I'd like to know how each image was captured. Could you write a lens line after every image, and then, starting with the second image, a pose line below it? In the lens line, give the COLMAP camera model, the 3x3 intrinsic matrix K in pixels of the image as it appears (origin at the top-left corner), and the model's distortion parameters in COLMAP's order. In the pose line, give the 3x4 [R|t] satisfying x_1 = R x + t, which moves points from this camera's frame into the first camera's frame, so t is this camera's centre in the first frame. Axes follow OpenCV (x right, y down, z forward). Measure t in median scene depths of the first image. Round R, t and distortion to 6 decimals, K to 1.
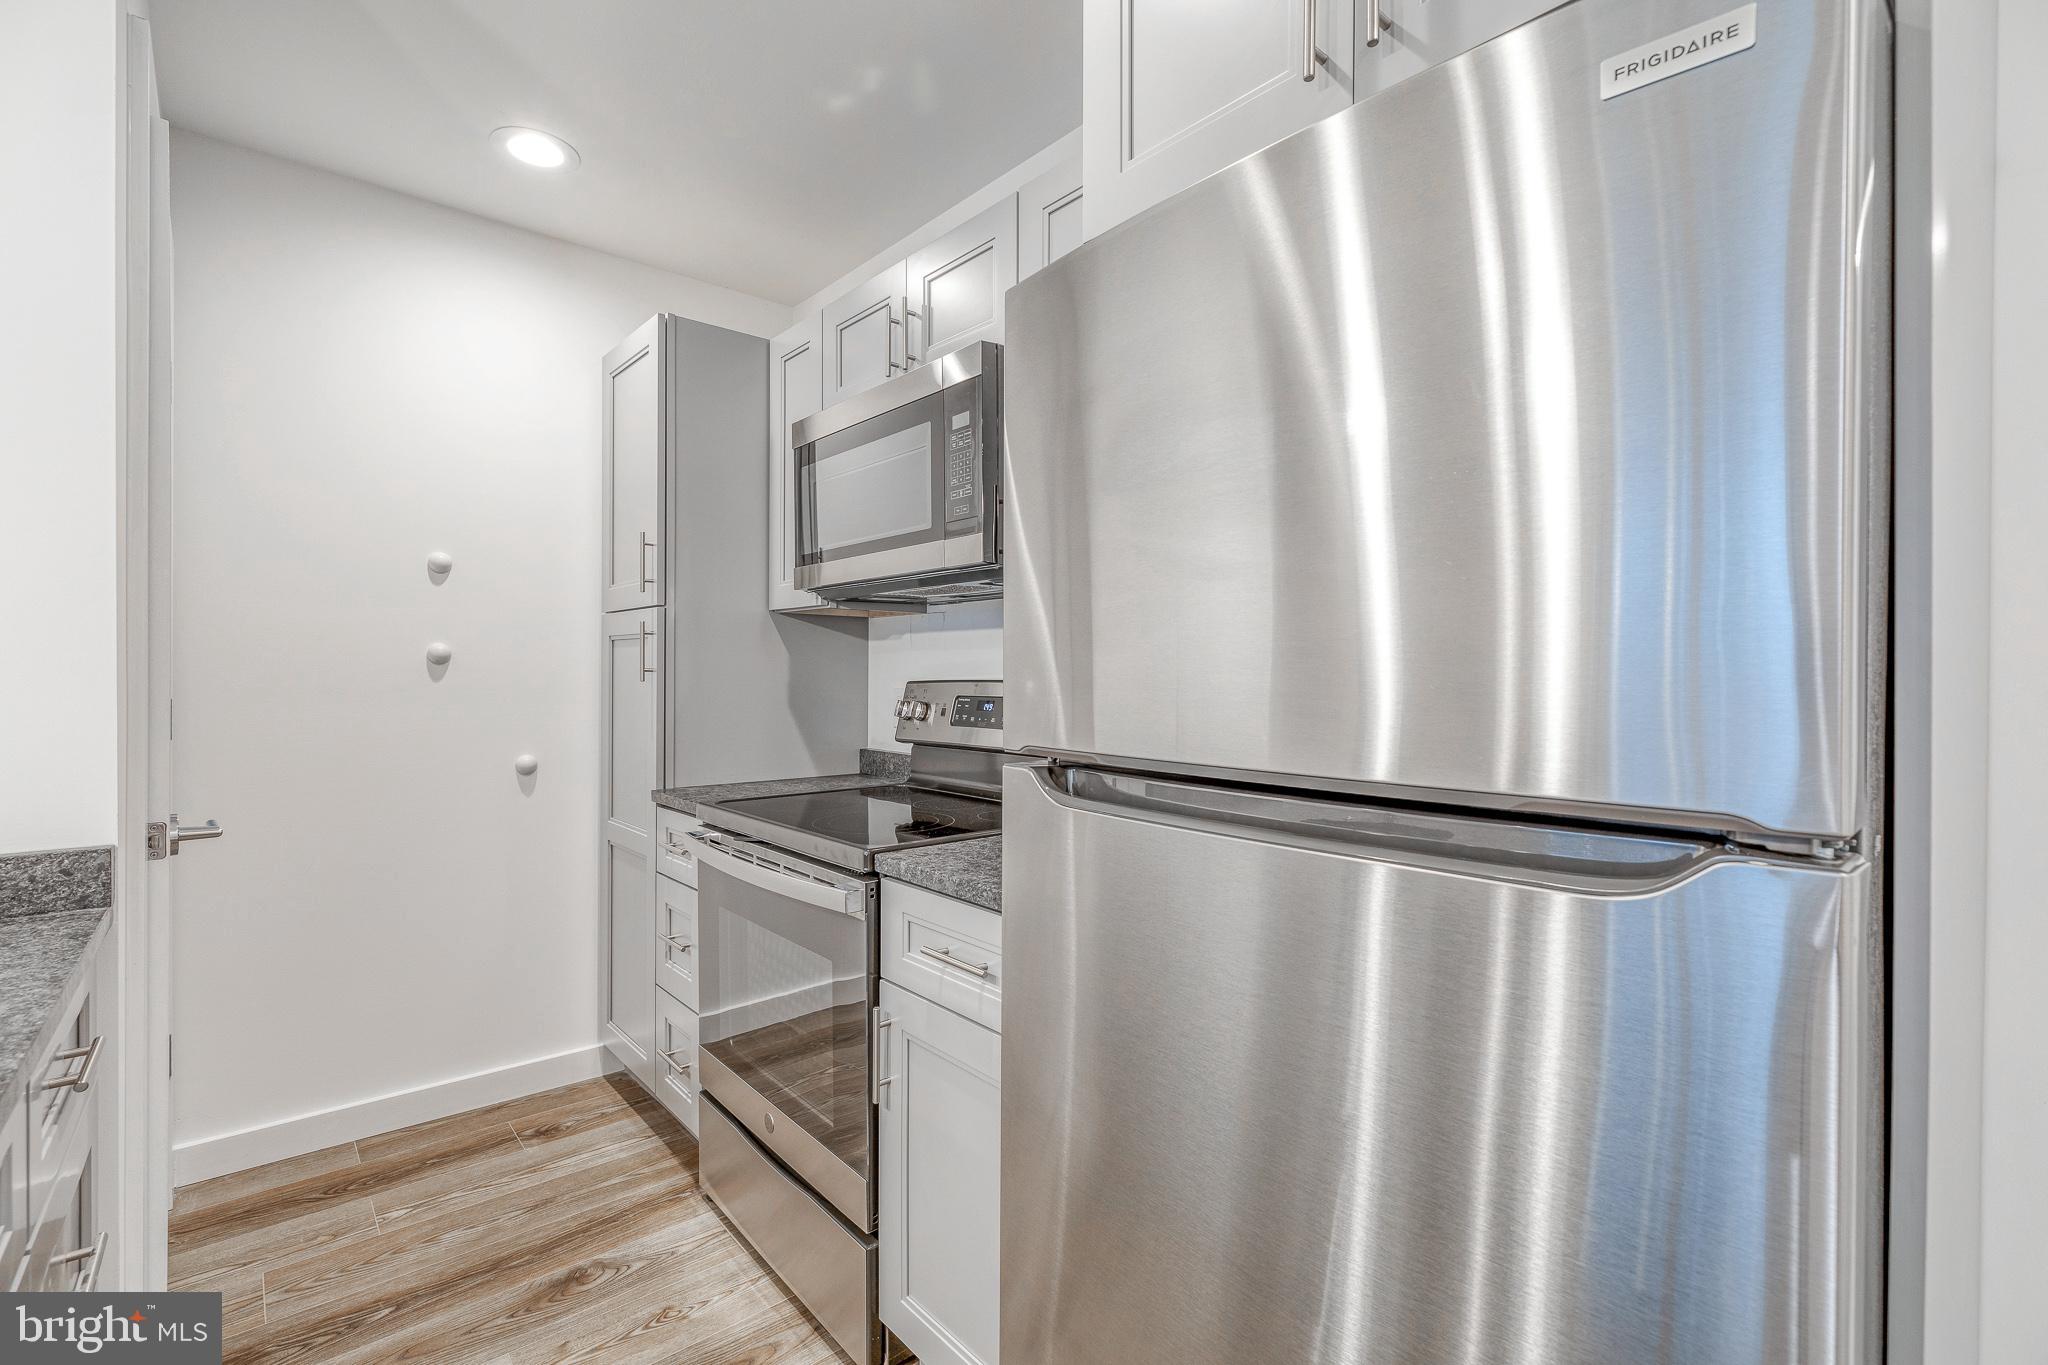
lens RADIAL K [[930.3, 0, 1027.3], [0, 930.3, 675.5], [0, 0, 1]] dist [0.008291, -0.001460]
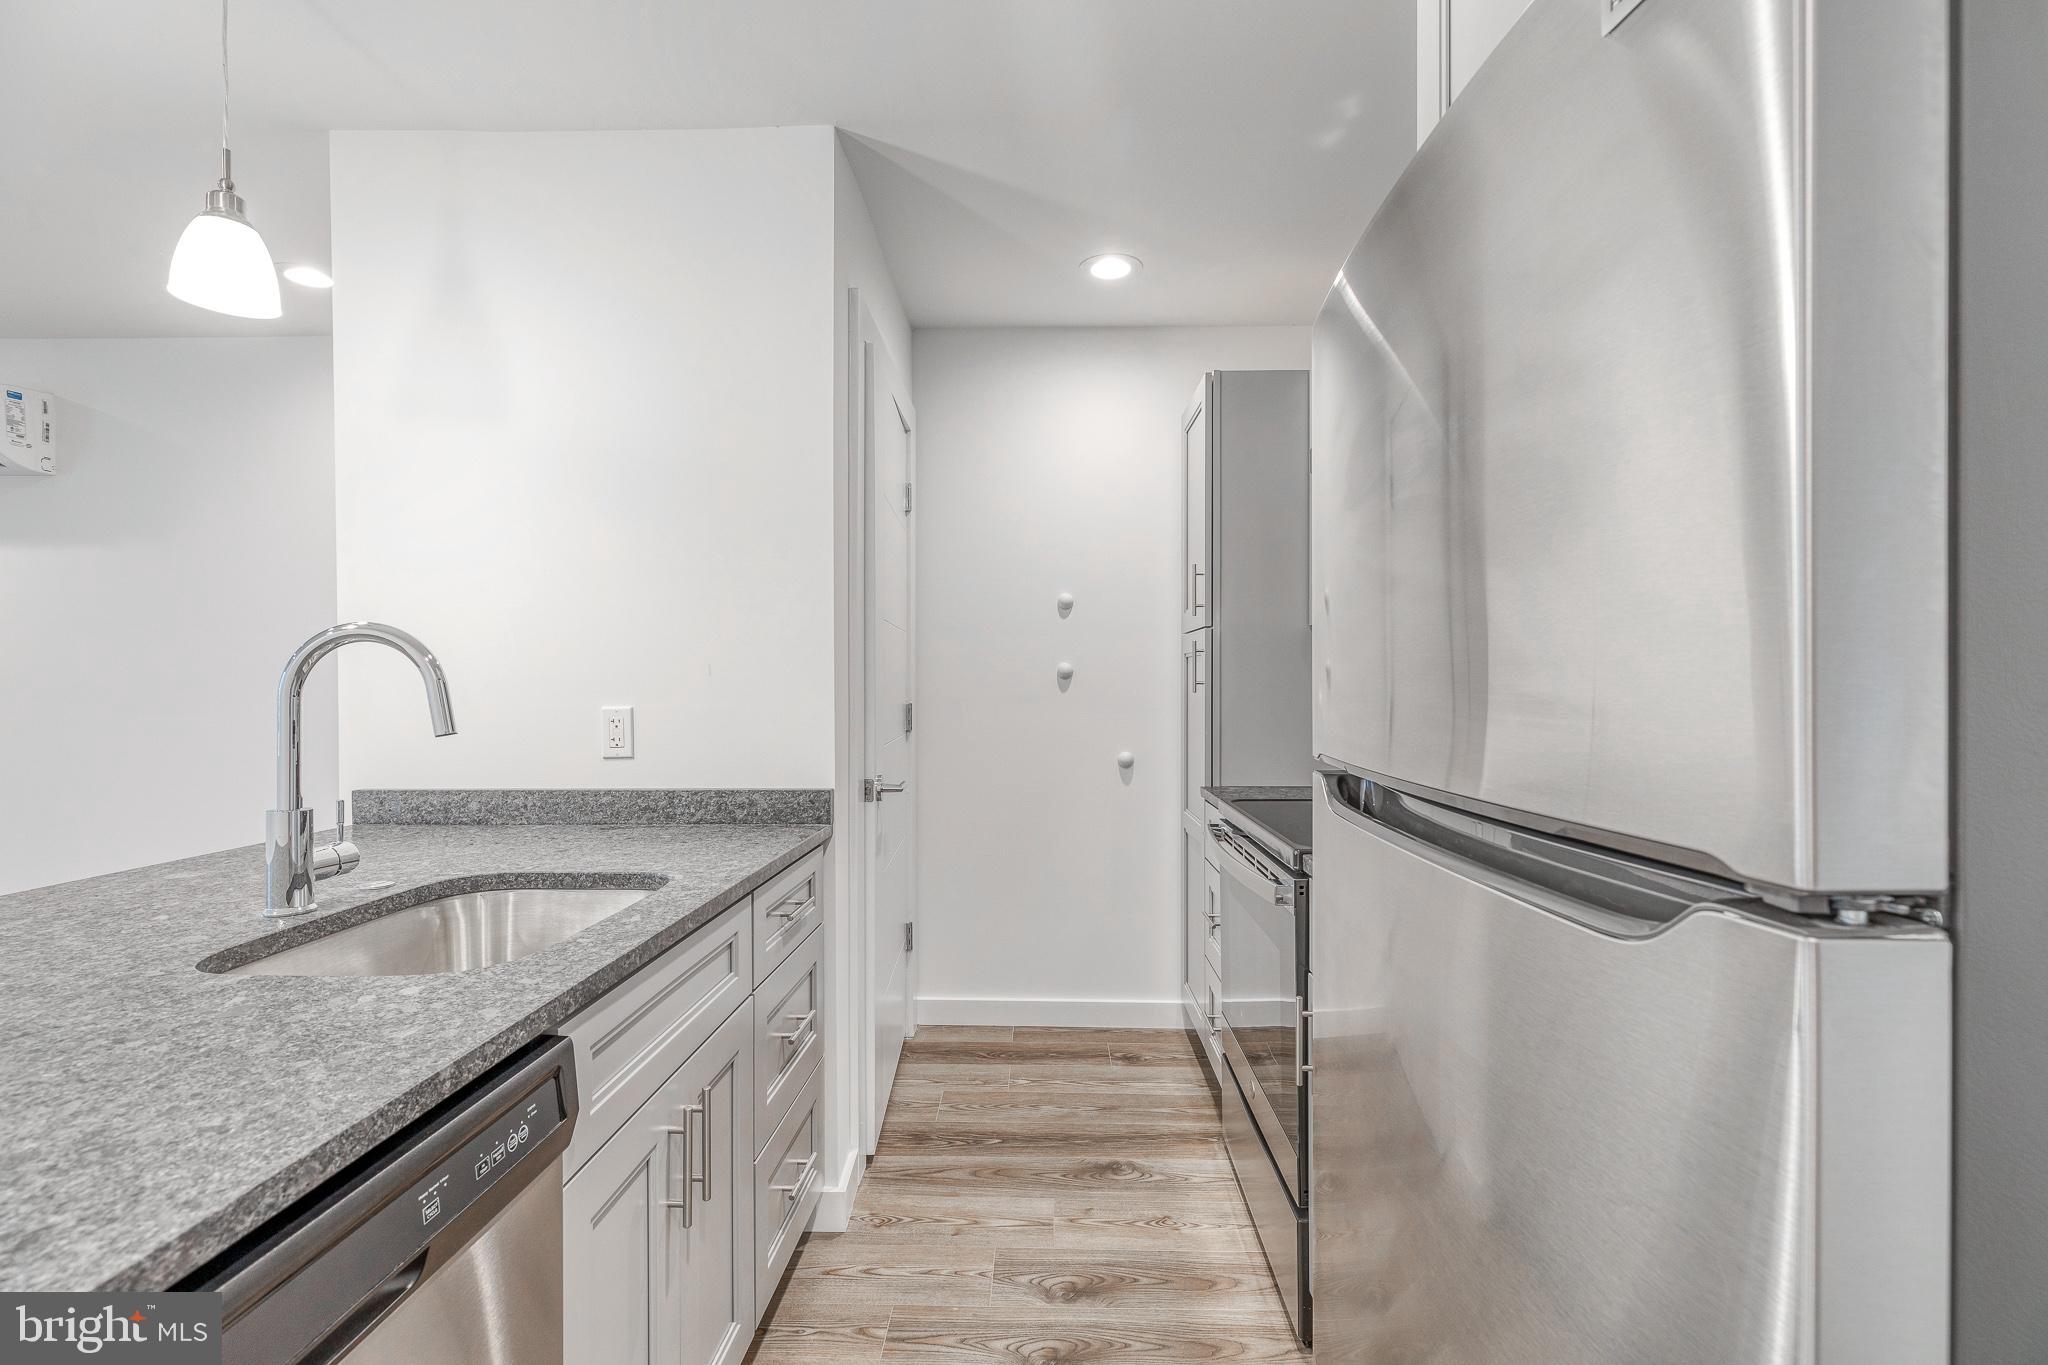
lens RADIAL K [[930.3, 0, 1013.8], [0, 930.3, 687.4], [0, 0, 1]] dist [0.008291, -0.001460]
pose [[0.736631, -0.002196, -0.676292, 0.231478], [0.002288, 0.999997, -0.000755, 0.000166], [0.676291, -0.000991, 0.736633, -0.009248]]
